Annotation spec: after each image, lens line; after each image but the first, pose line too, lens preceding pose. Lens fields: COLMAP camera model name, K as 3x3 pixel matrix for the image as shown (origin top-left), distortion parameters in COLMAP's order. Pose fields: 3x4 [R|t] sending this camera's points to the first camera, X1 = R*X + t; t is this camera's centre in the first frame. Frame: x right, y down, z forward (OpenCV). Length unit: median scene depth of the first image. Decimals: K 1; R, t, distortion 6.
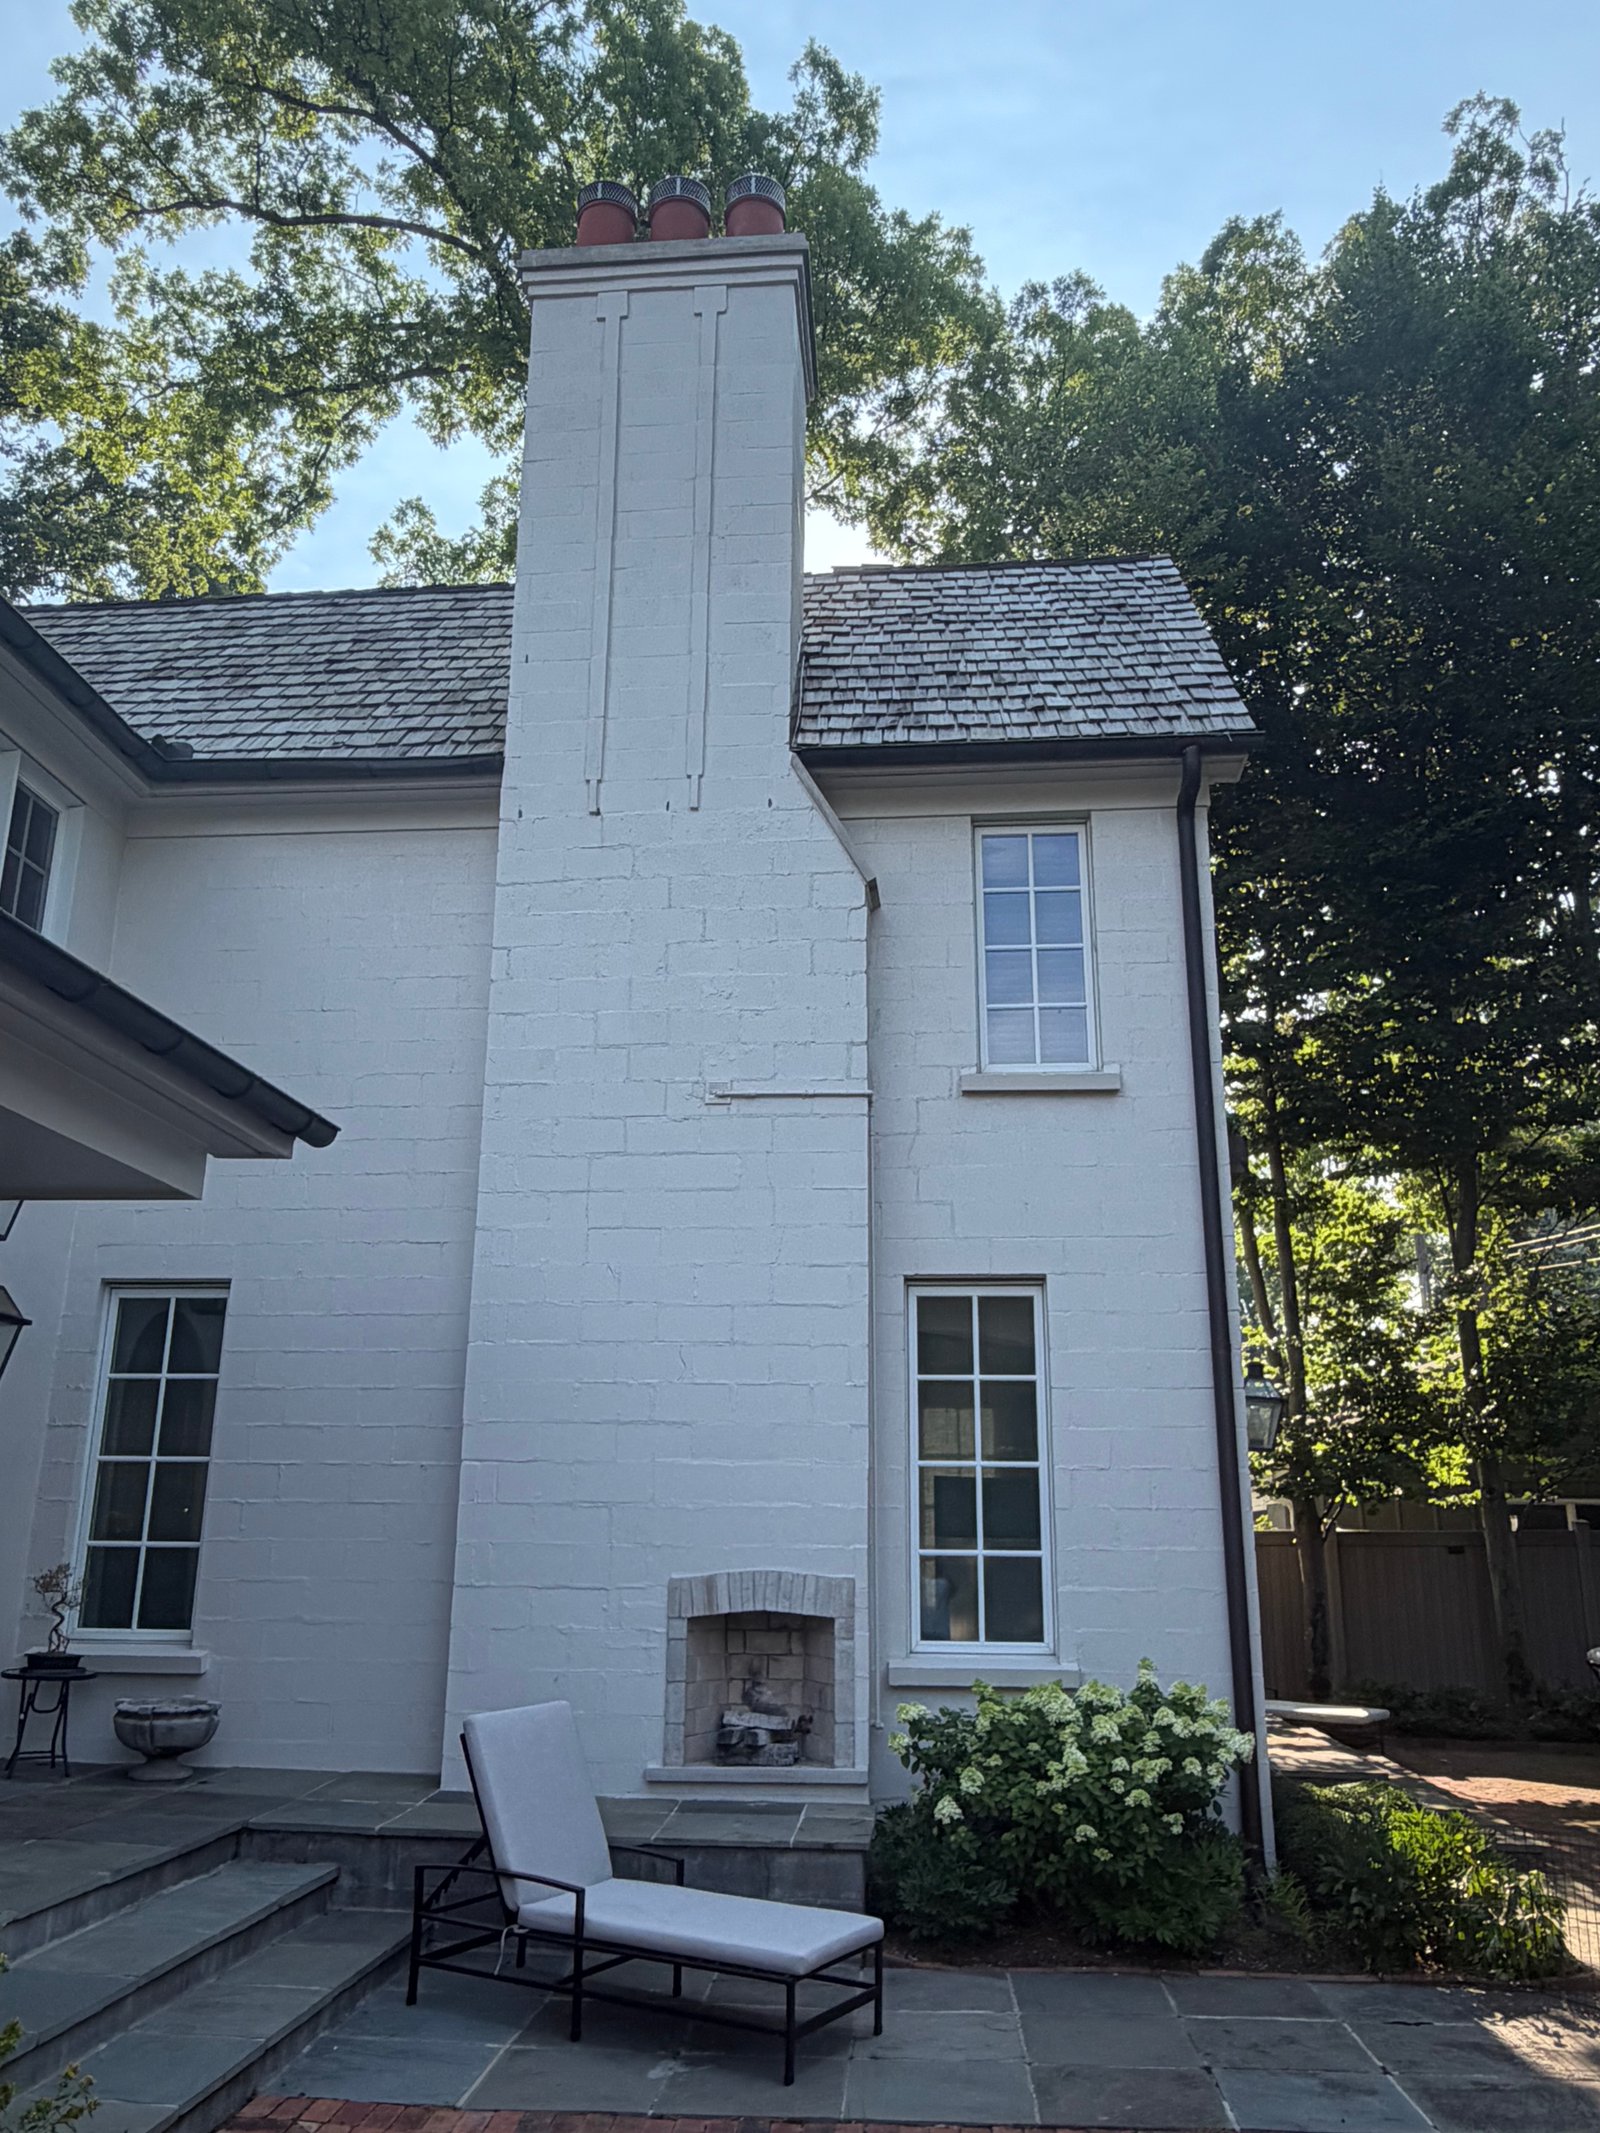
lens RADIAL K [[1623.9, 0, 800.0], [0, 1623.9, 1066.5], [0, 0, 1]] dist [0.009451, 0.002407]
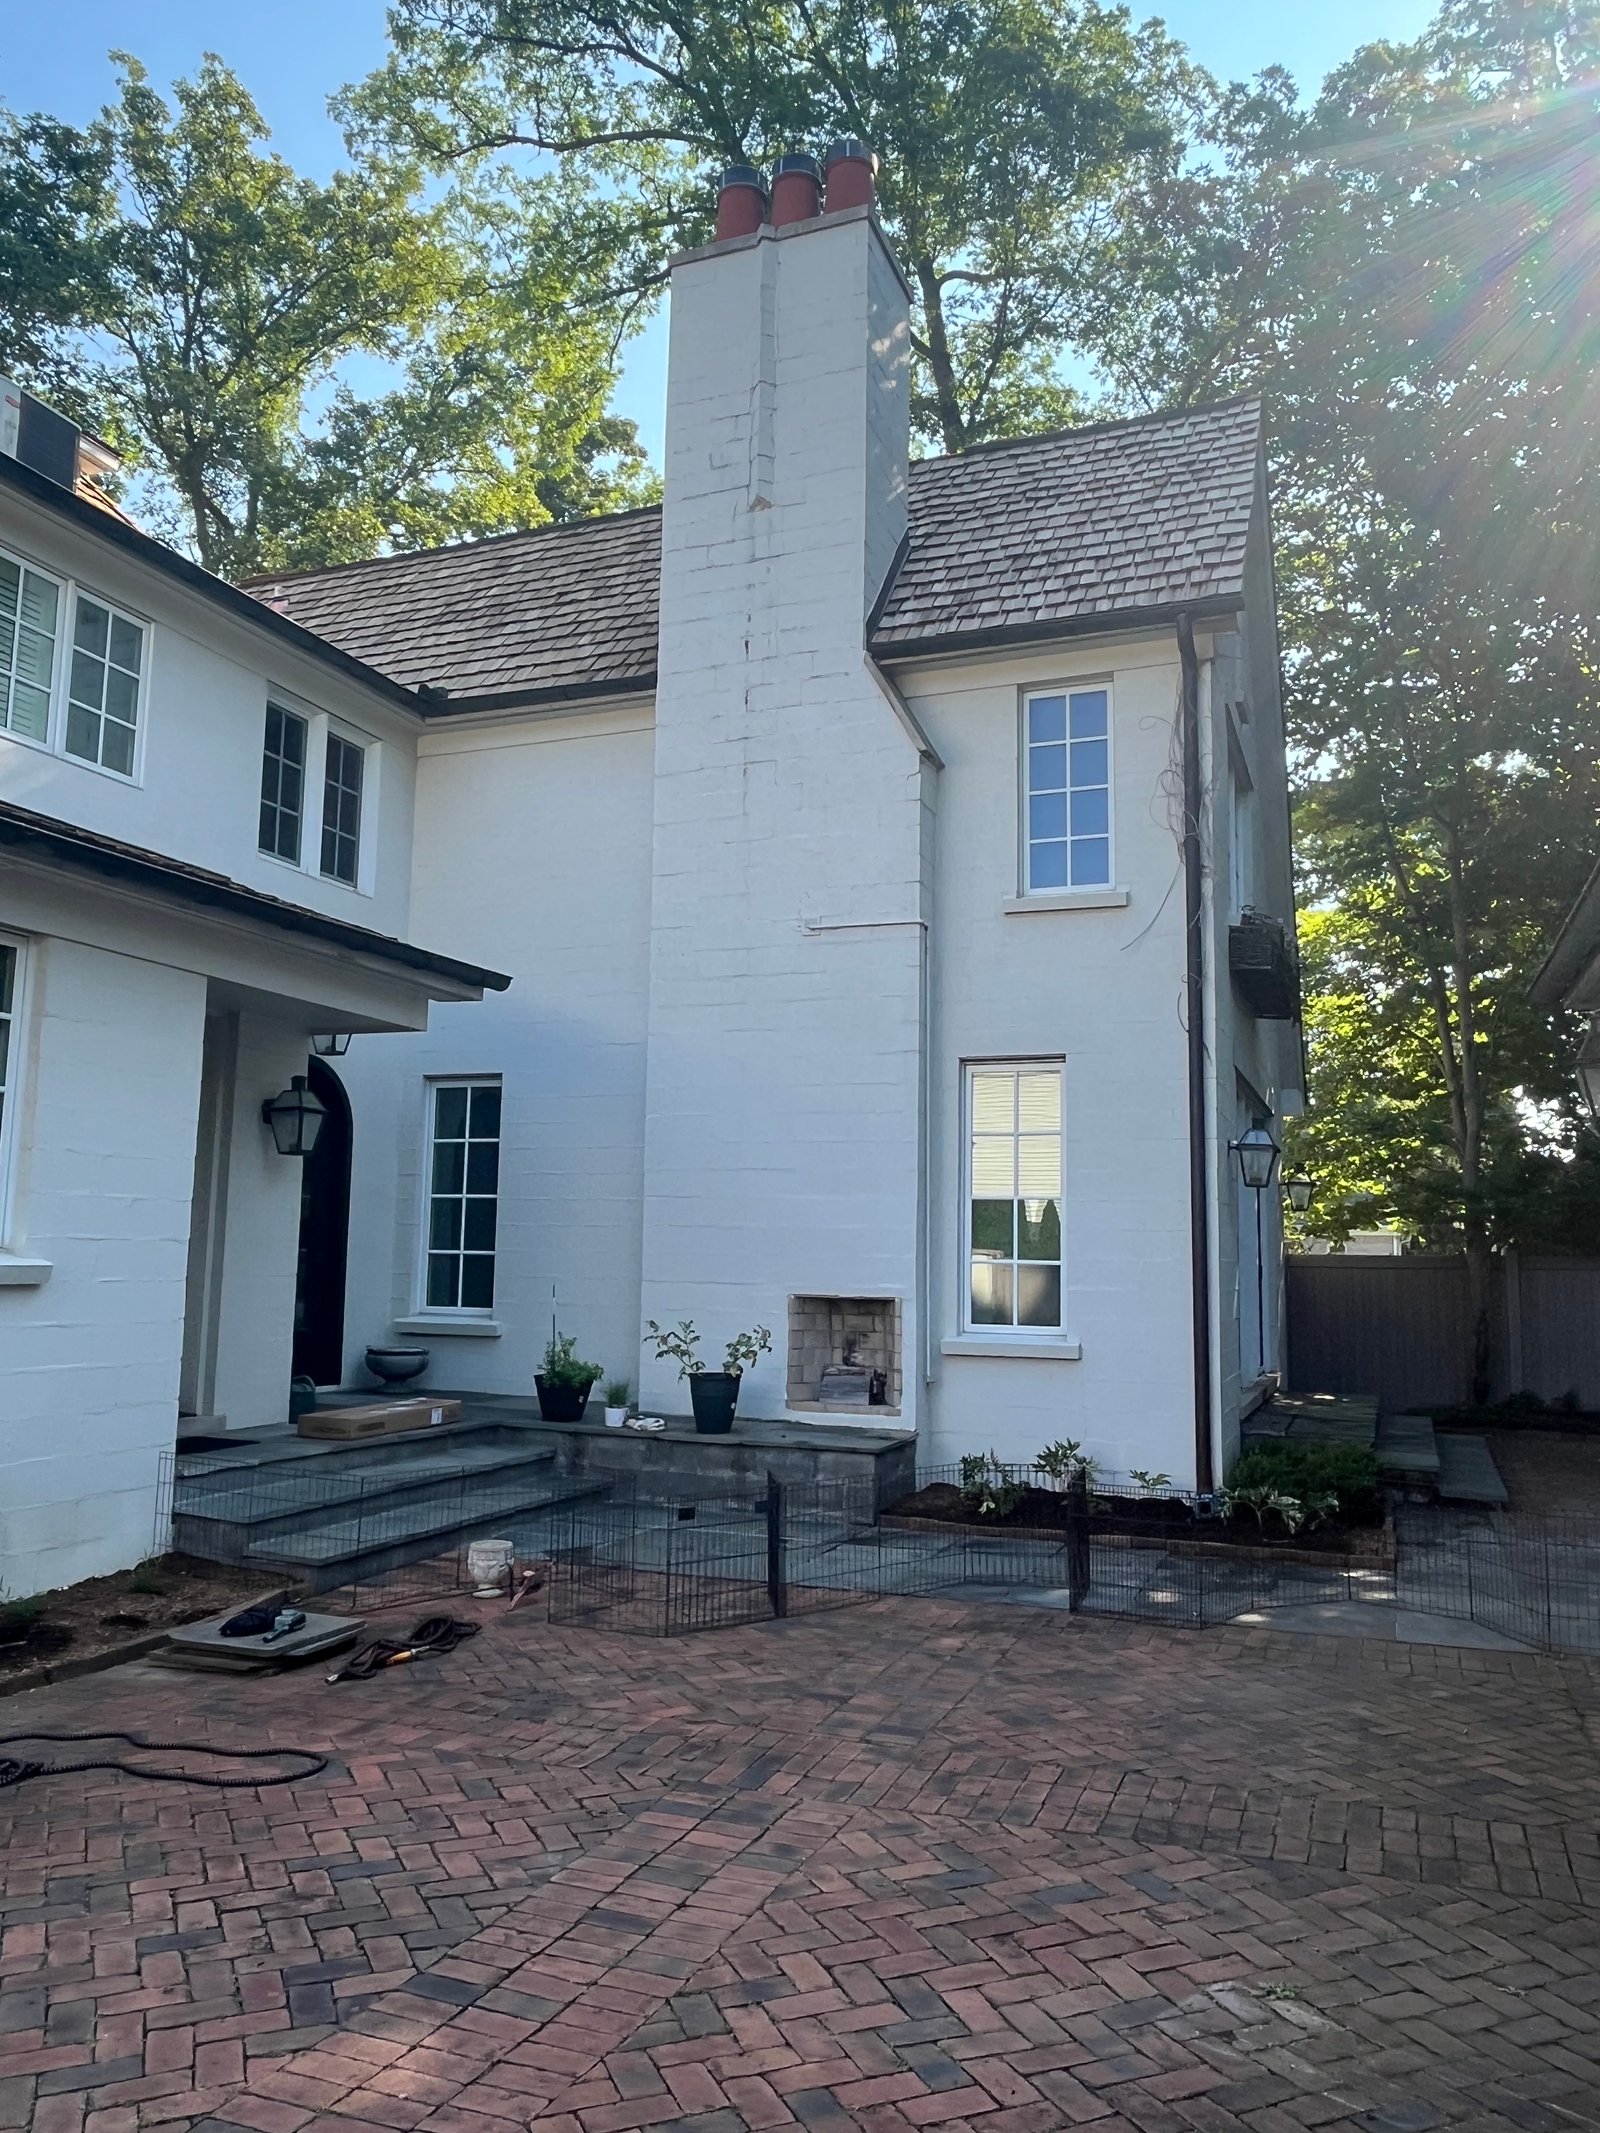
lens RADIAL K [[1538.4, 0, 800.0], [0, 1538.4, 1066.5], [0, 0, 1]] dist [-0.001501, 0.000400]
pose [[0.960055, -0.028328, -0.278374, 0.271952], [0.071488, 0.986678, 0.146140, -0.052523], [0.270525, -0.160203, 0.949290, -0.205633]]
